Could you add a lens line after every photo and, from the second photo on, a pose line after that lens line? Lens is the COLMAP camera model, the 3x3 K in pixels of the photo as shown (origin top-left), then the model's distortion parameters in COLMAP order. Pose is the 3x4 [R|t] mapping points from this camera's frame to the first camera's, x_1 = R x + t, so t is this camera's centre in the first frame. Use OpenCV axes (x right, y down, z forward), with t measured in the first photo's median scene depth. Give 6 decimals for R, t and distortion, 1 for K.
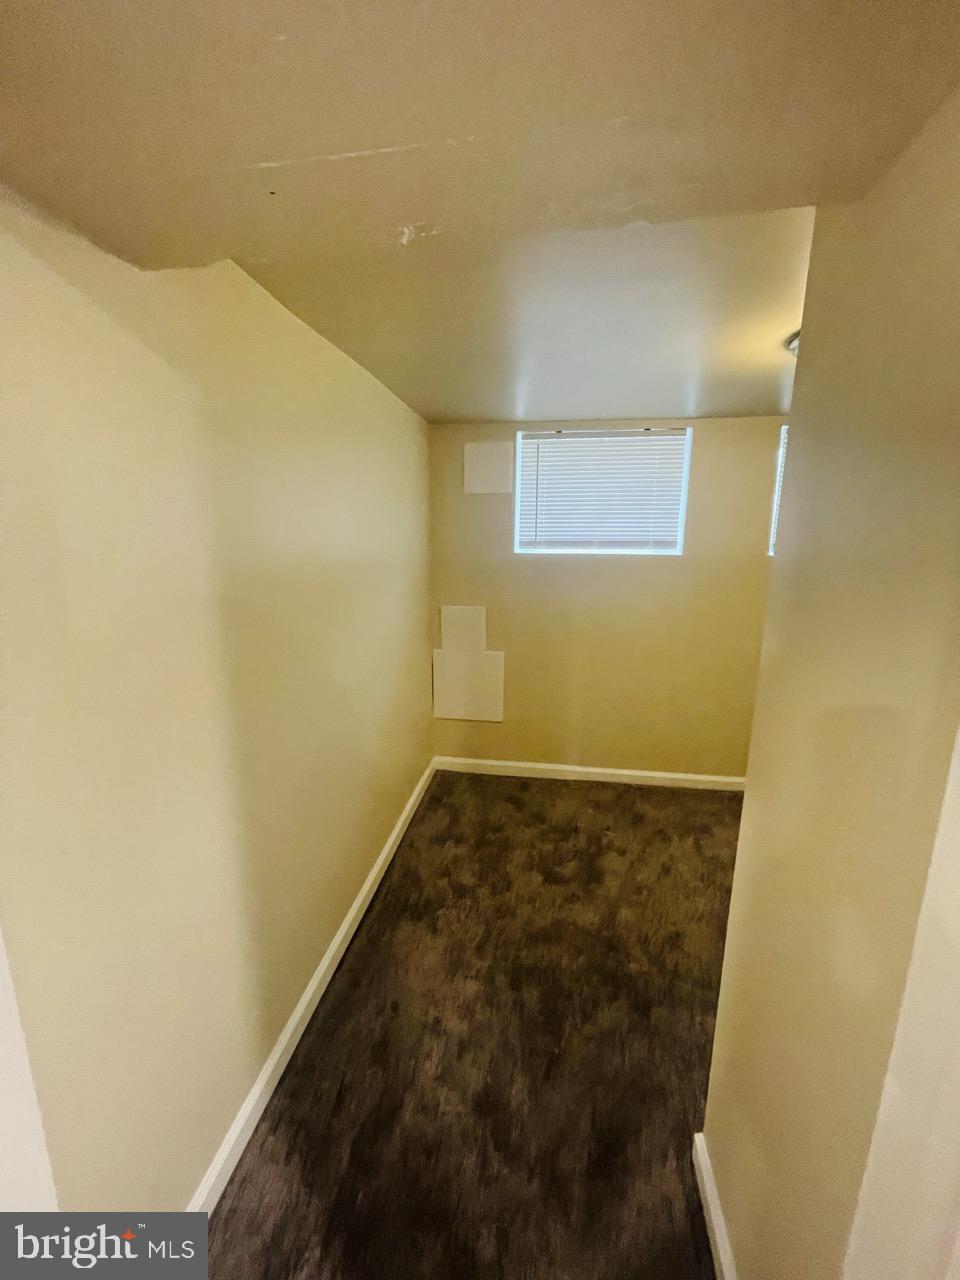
lens RADIAL K [[510.3, 0, 473.0], [0, 510.3, 636.9], [0, 0, 1]] dist [0.001824, 0.000907]
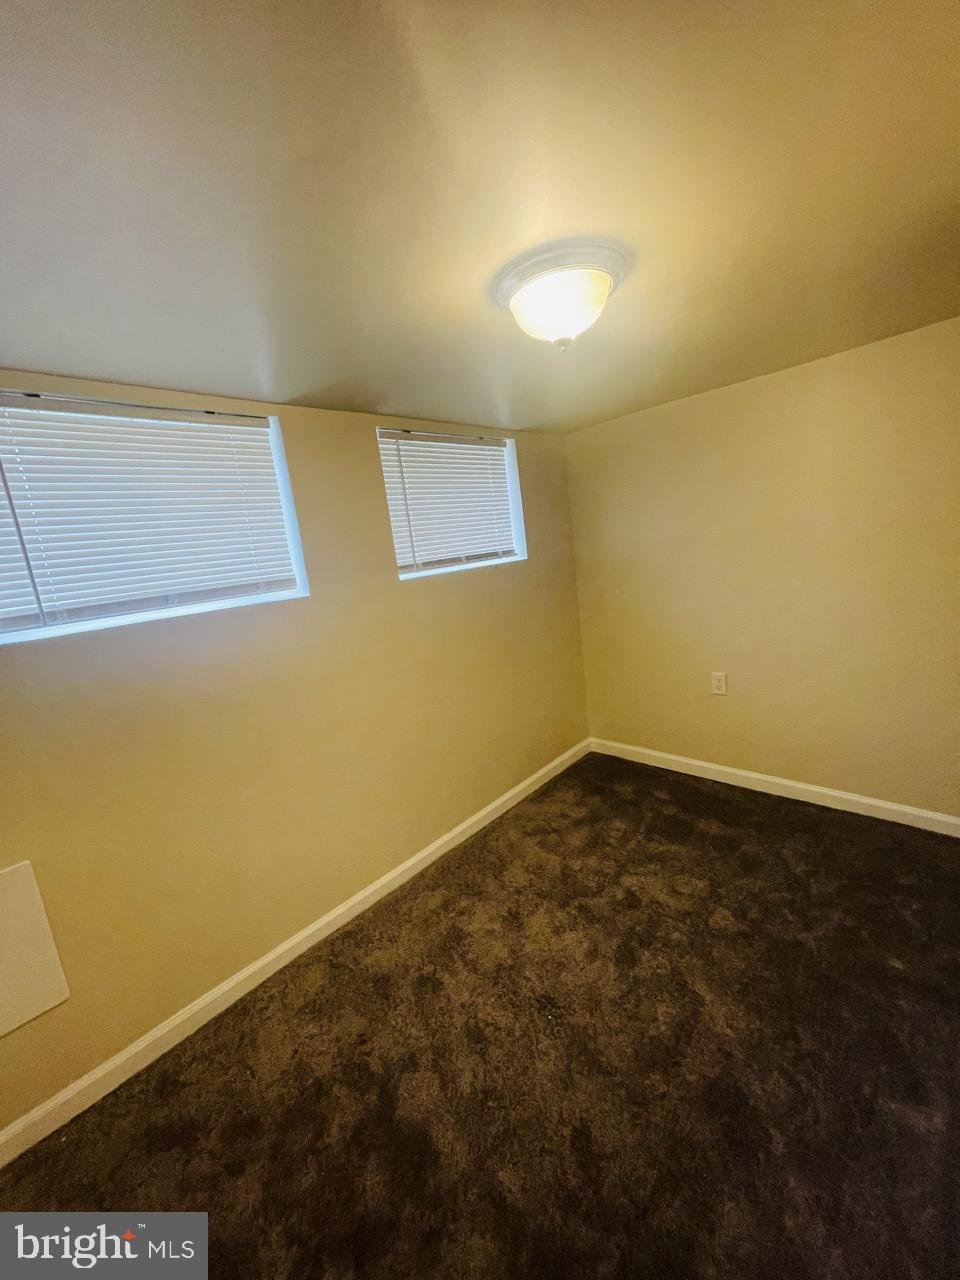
lens RADIAL K [[510.3, 0, 473.0], [0, 510.3, 636.9], [0, 0, 1]] dist [0.001824, 0.000907]
pose [[0.550722, -0.211581, 0.807427, -0.059387], [0.283607, 0.957222, 0.057394, -0.088219], [-0.785031, 0.197384, 0.587168, 0.450735]]
